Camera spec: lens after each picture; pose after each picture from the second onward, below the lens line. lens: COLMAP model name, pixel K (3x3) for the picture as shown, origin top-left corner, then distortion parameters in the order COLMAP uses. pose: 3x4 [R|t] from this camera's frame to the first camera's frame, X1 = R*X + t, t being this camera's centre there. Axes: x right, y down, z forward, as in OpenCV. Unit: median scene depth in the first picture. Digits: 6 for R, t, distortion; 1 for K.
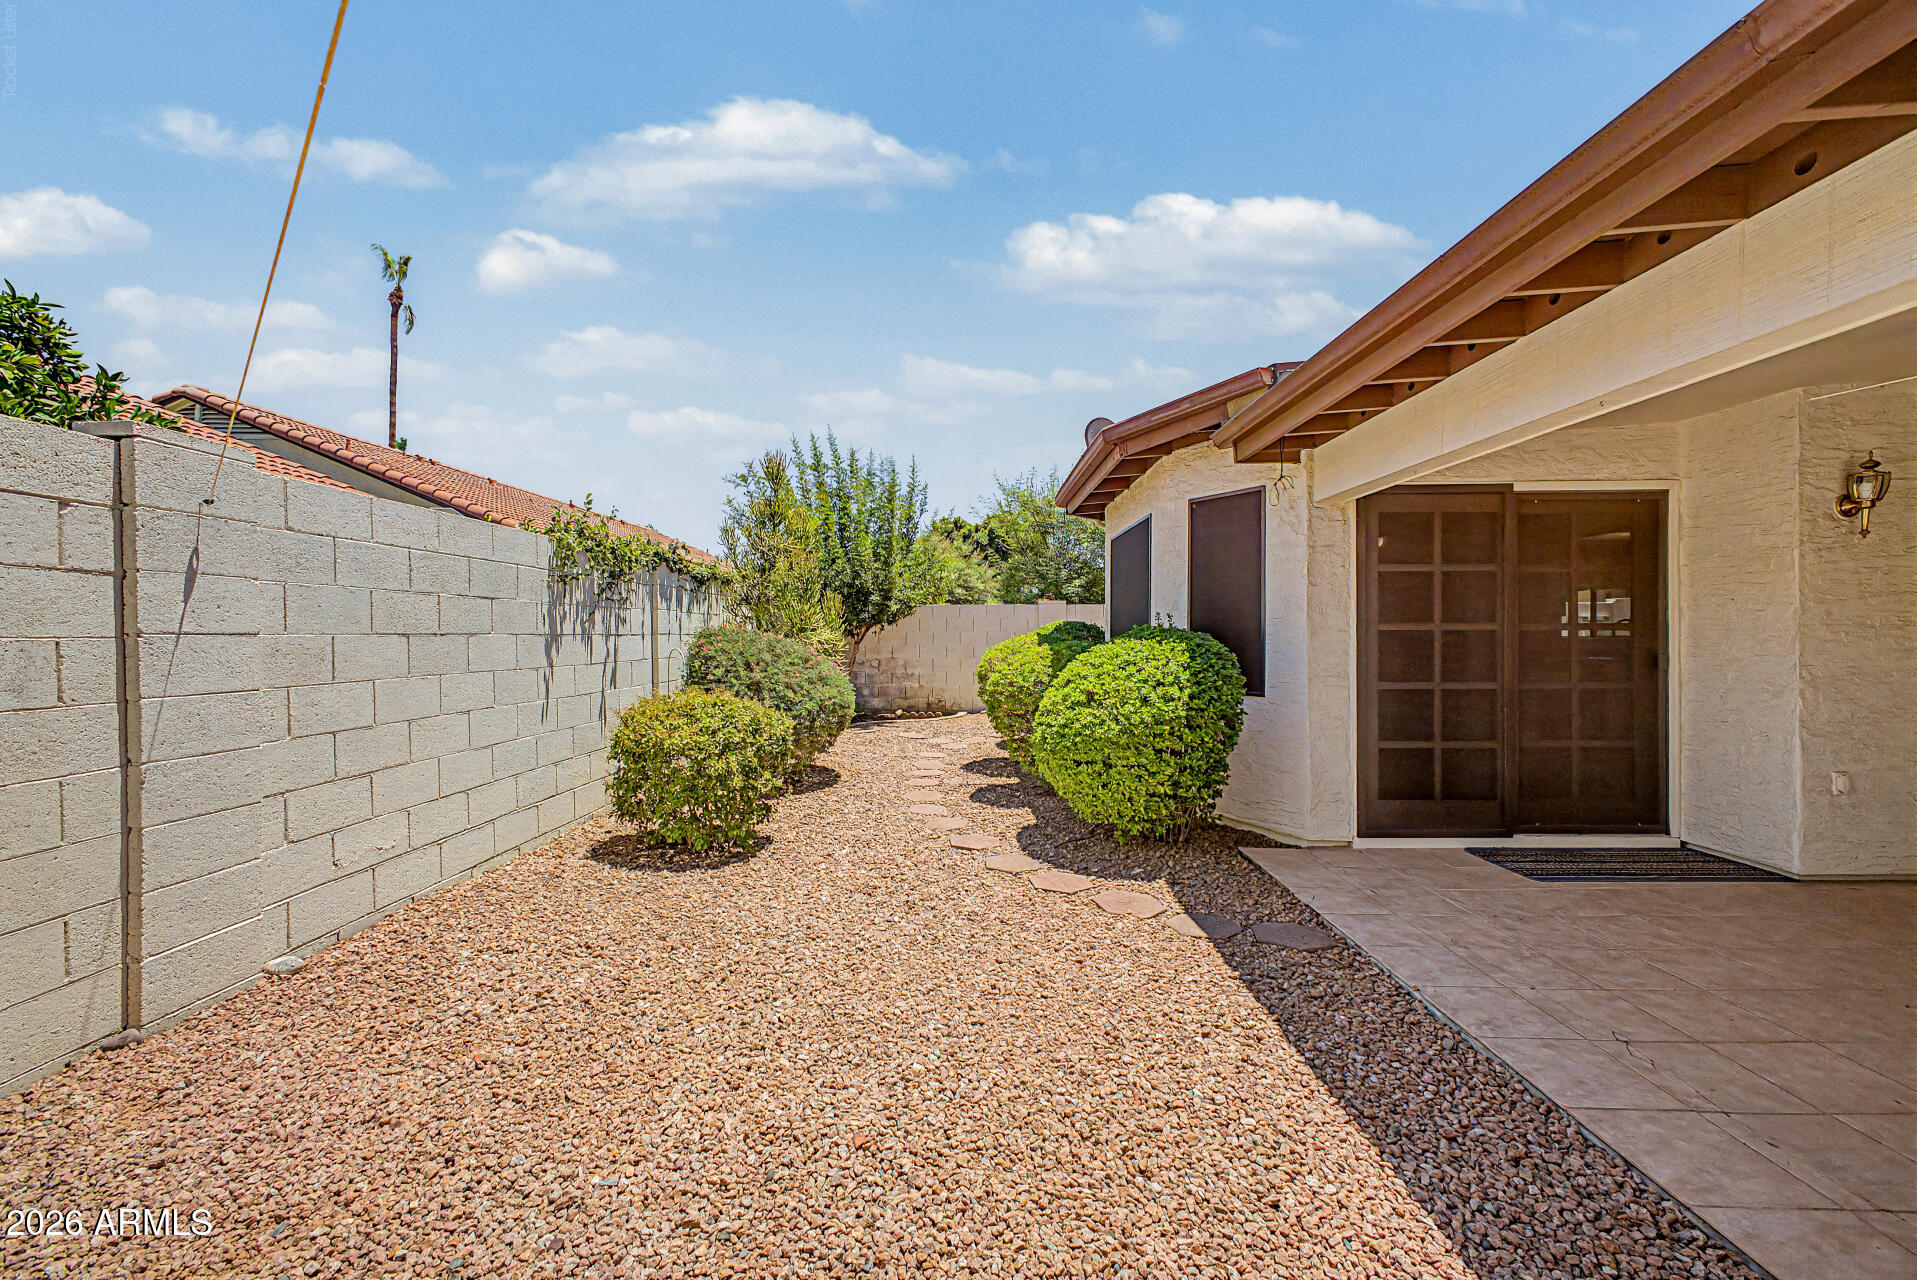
lens RADIAL K [[767.2, 0, 958.5], [0, 767.2, 640.0], [0, 0, 1]] dist [0.020021, -0.009472]
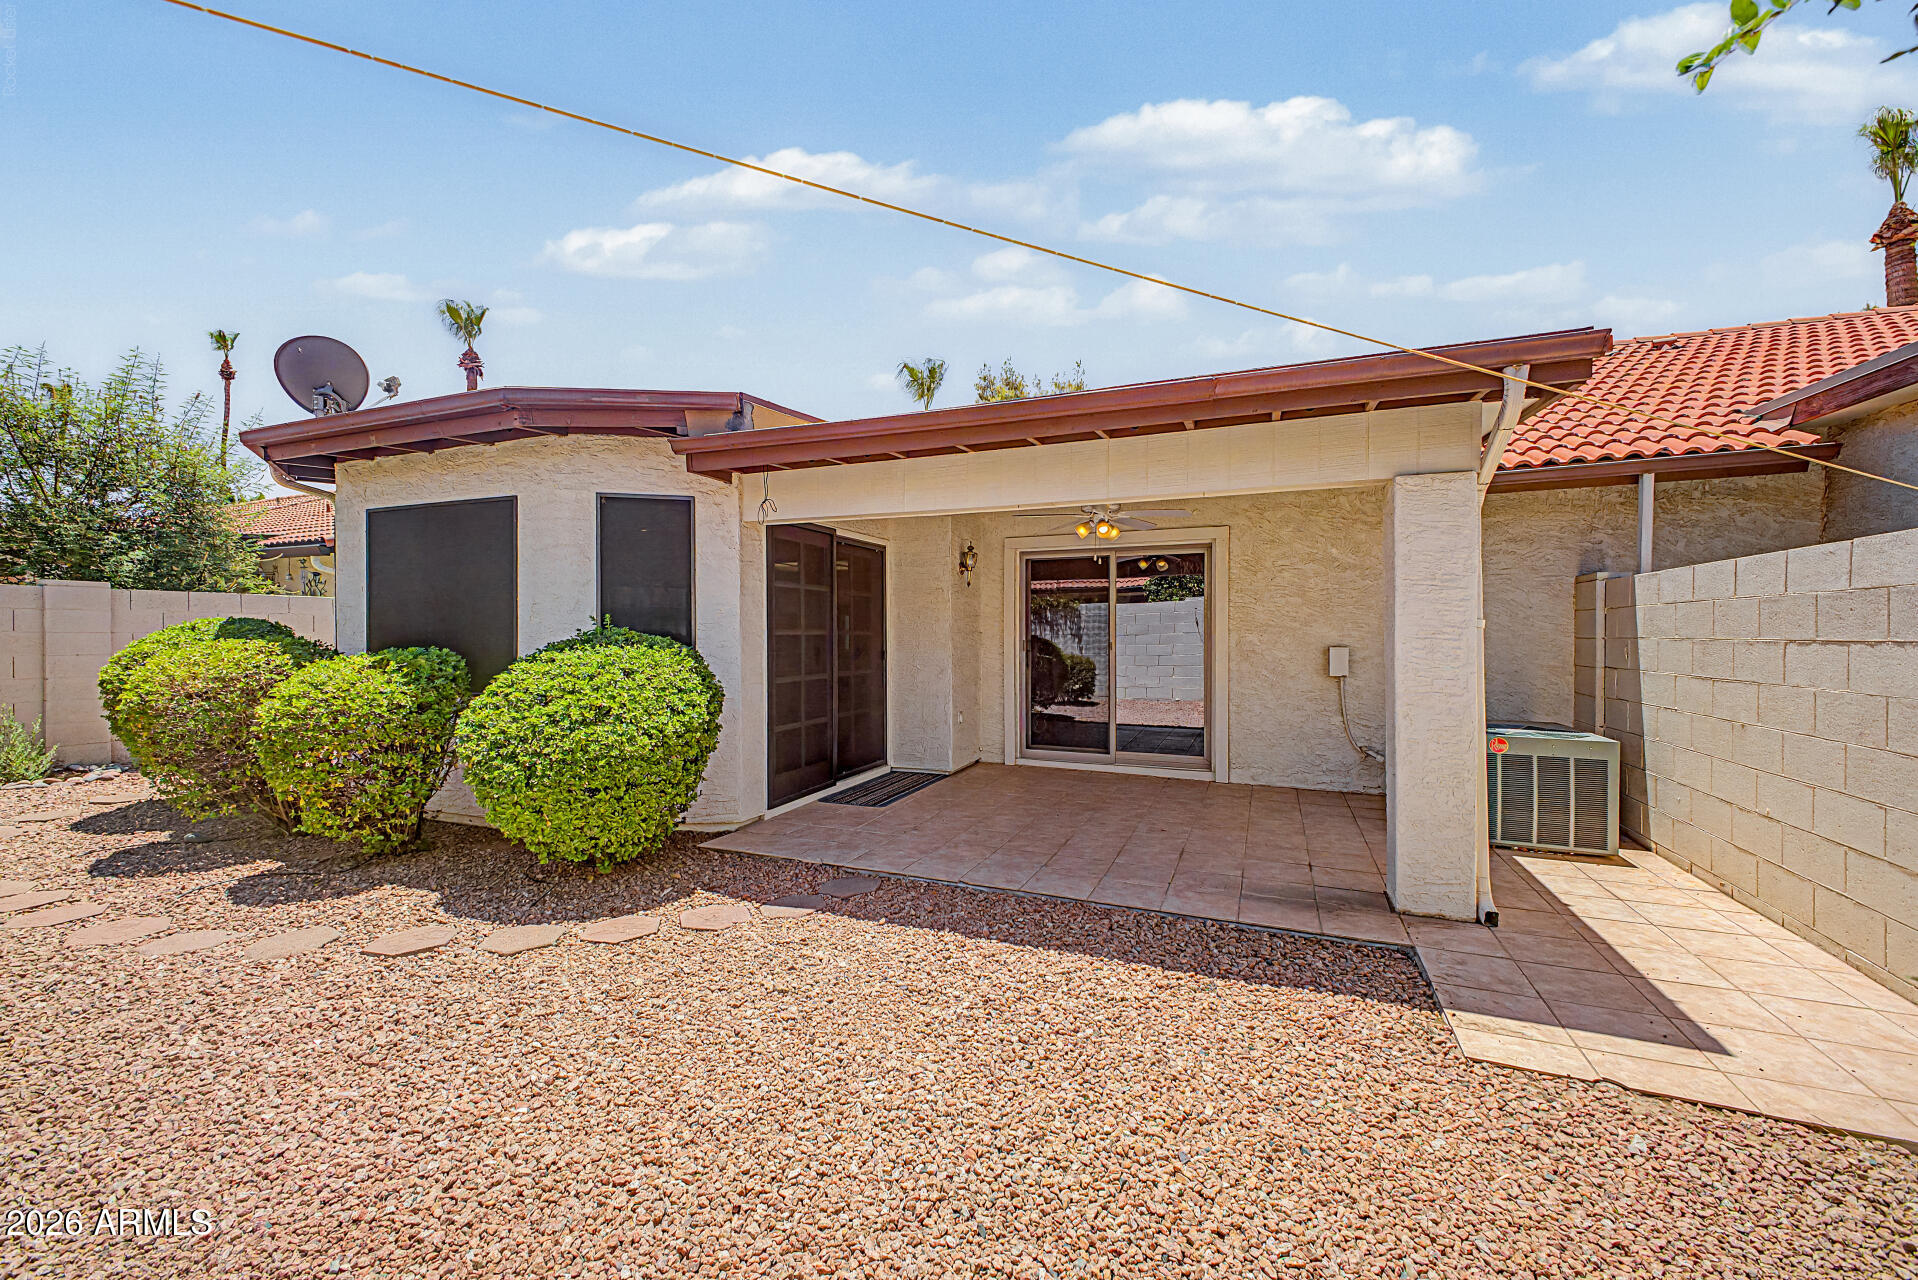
lens RADIAL K [[767.6, 0, 959.0], [0, 767.6, 640.0], [0, 0, 1]] dist [0.020021, -0.009472]
pose [[0.347425, -0.006421, 0.937686, -0.513841], [0.004816, 0.999976, 0.005064, -0.010288], [-0.937696, 0.002757, 0.347447, 0.327430]]
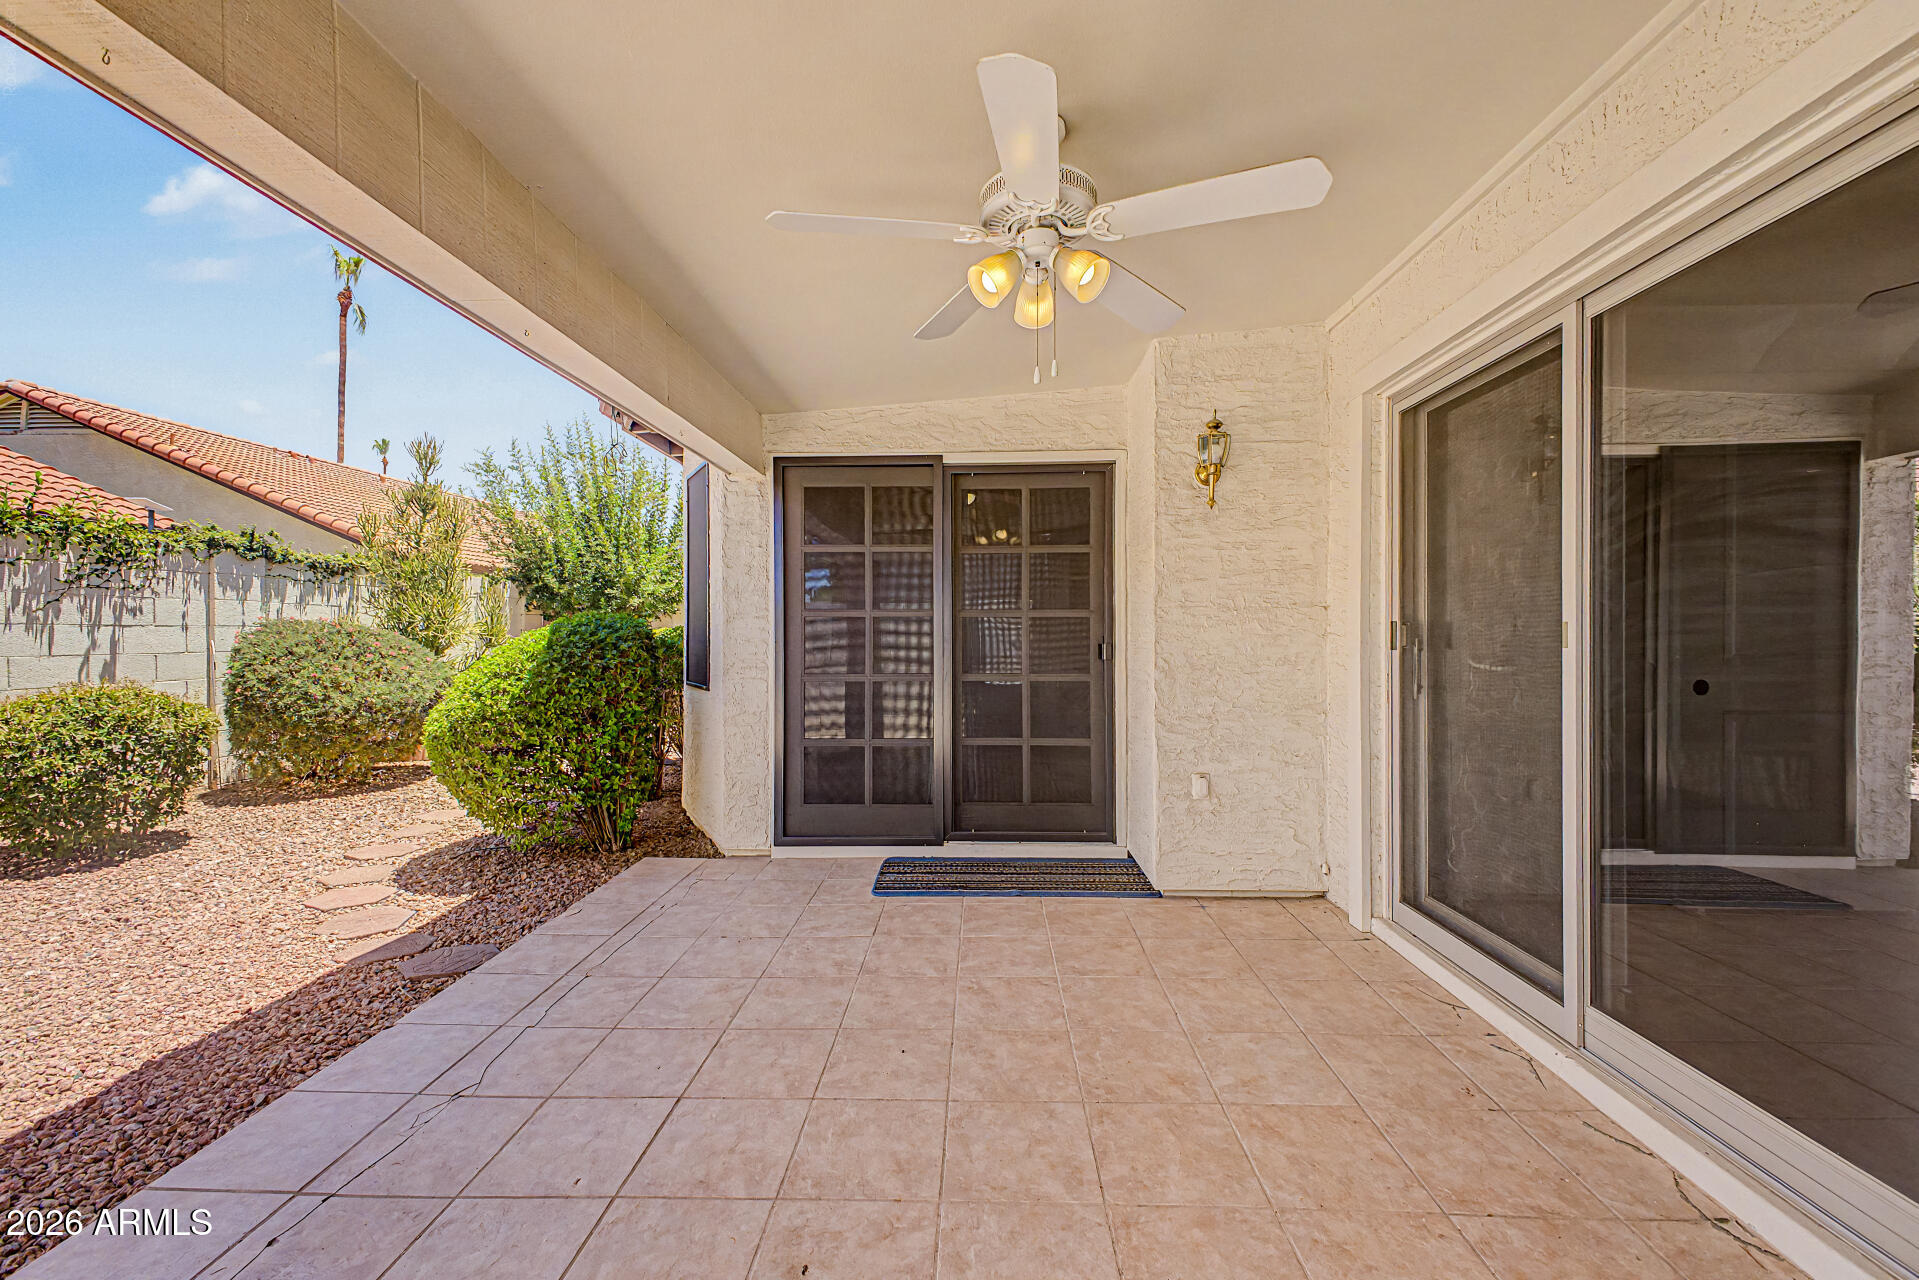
lens RADIAL K [[773.1, 0, 1003.9], [0, 773.1, 637.6], [0, 0, 1]] dist [0.021053, -0.010002]
pose [[0.999849, 0.001149, -0.017347, 0.838092], [-0.001332, 0.999943, -0.010558, 0.022543], [0.017334, 0.010579, 0.999794, 0.101415]]
